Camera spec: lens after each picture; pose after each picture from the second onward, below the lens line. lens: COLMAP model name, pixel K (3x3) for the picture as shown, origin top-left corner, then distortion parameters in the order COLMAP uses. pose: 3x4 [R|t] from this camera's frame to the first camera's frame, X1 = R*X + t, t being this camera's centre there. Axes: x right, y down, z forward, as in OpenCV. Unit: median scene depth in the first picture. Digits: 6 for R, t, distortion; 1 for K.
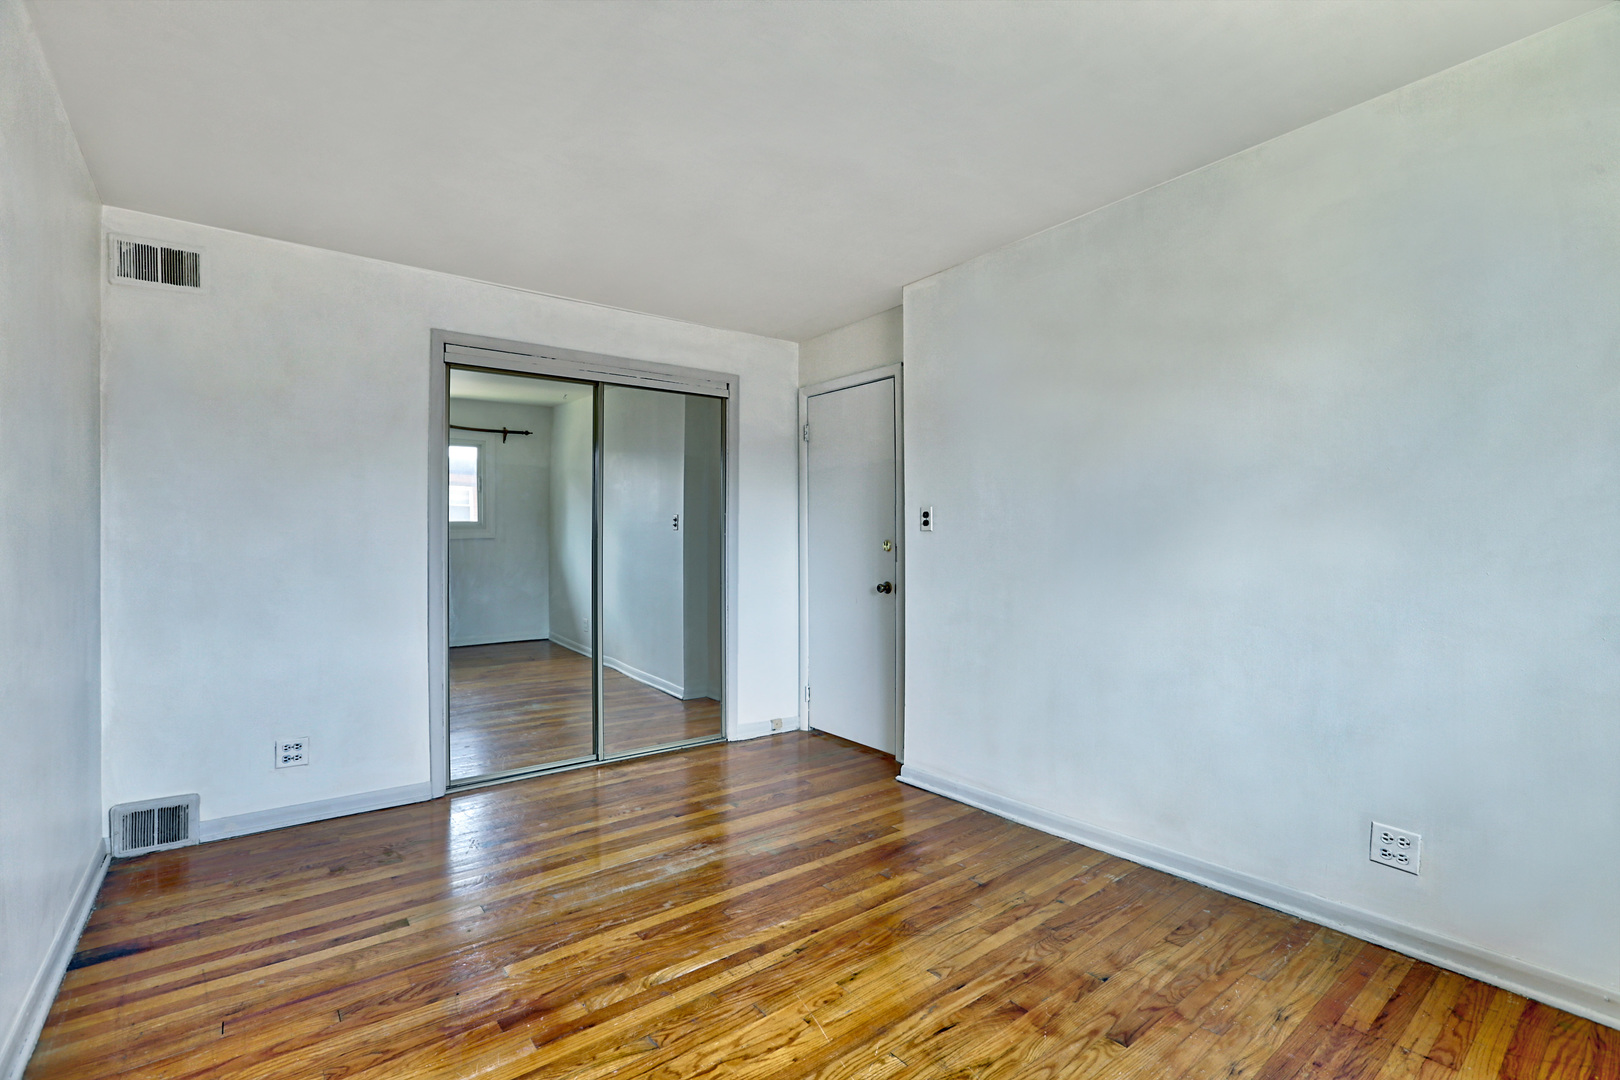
lens RADIAL K [[736.0, 0, 810.6], [0, 736.0, 535.3], [0, 0, 1]] dist [-0.051447, 0.011761]
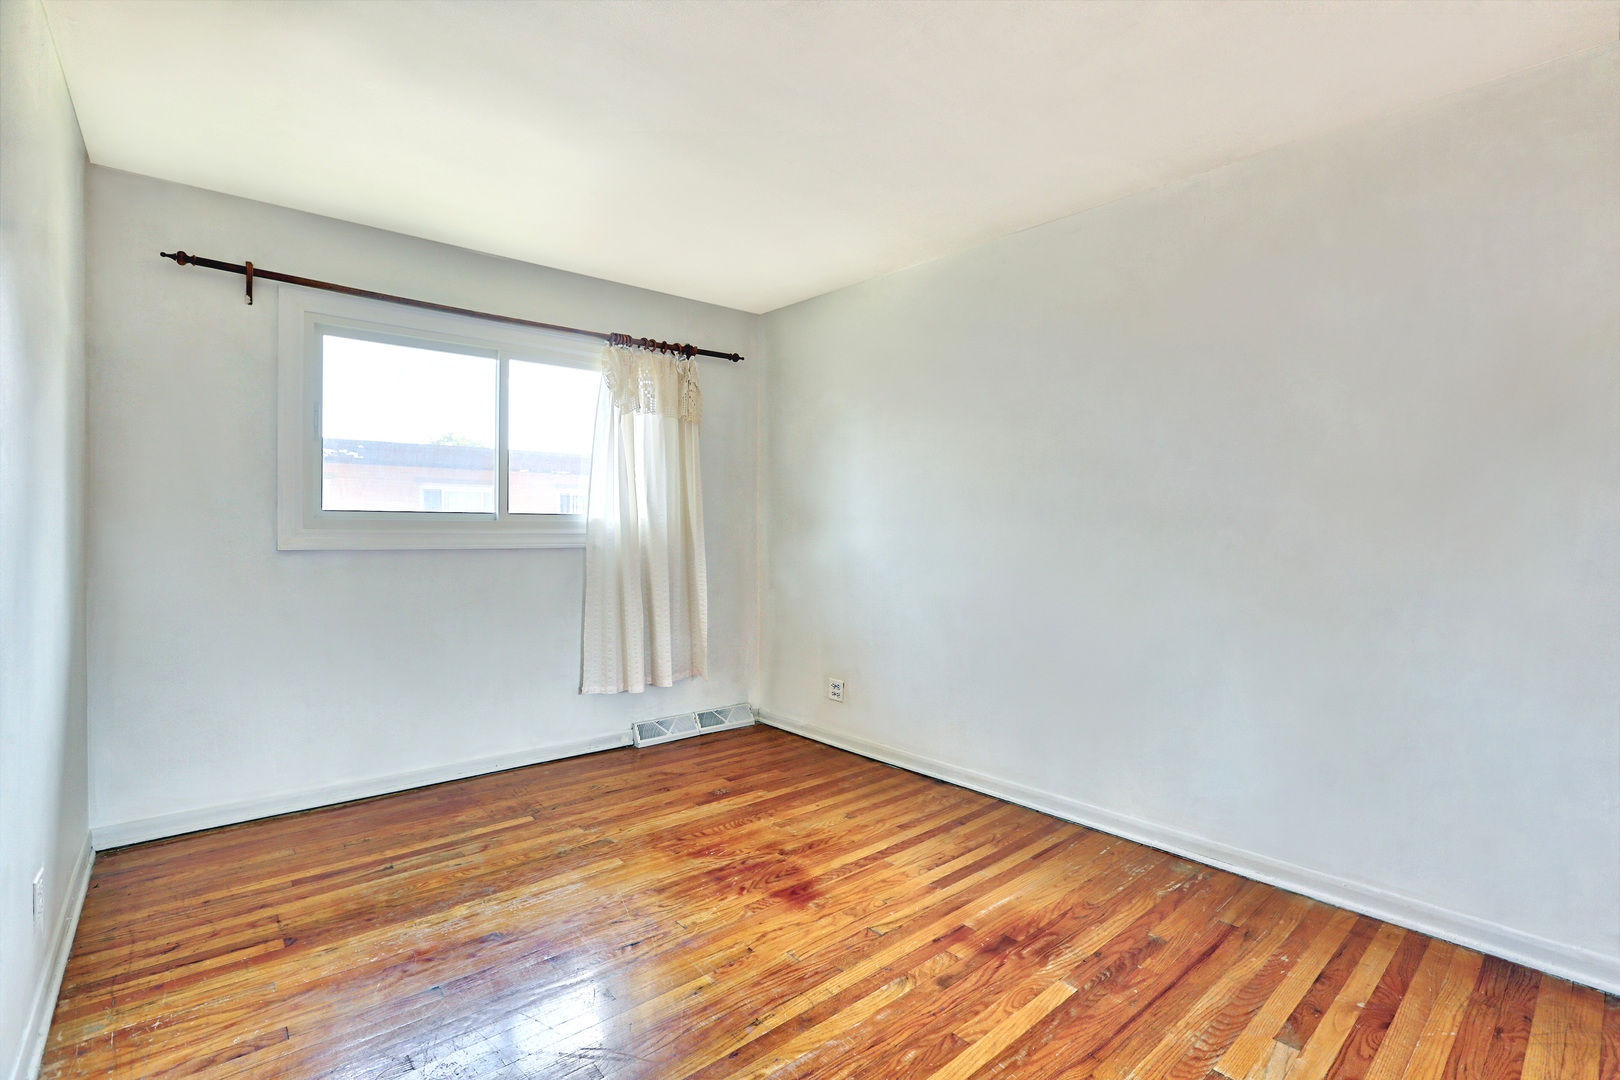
lens RADIAL K [[736.0, 0, 811.6], [0, 736.0, 536.0], [0, 0, 1]] dist [-0.051447, 0.011761]
pose [[-0.998809, 0.001576, -0.048763, -0.043990], [0.000948, 0.999916, 0.012896, 0.006804], [0.048779, 0.012834, -0.998727, 1.974191]]
